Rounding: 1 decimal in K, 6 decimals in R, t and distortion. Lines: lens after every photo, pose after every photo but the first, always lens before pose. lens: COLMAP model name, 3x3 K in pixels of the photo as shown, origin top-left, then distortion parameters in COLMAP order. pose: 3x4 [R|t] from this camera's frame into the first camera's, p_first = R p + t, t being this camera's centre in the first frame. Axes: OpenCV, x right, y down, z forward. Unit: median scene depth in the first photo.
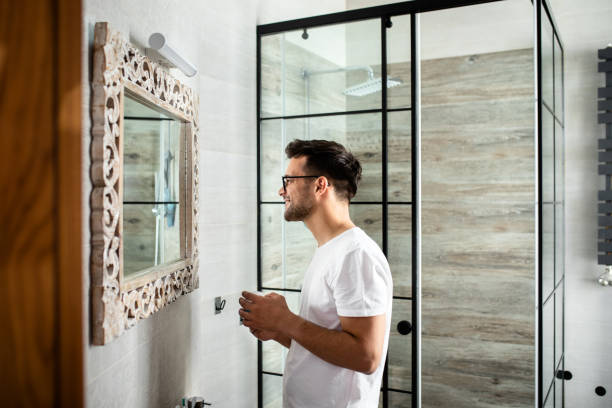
lens RADIAL K [[594.7, 0, 306.0], [0, 594.7, 204.0], [0, 0, 1]] dist [0.023827, 0.003026]
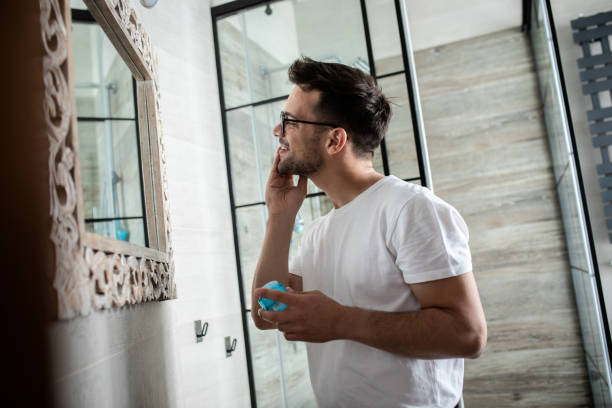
lens RADIAL K [[564.7, 0, 306.0], [0, 564.7, 204.0], [0, 0, 1]] dist [-0.006884, -0.003232]
pose [[0.986475, -0.095476, 0.133238, -0.079467], [0.112962, 0.984987, -0.130534, 0.102517], [-0.118775, 0.143820, 0.982450, 0.205642]]
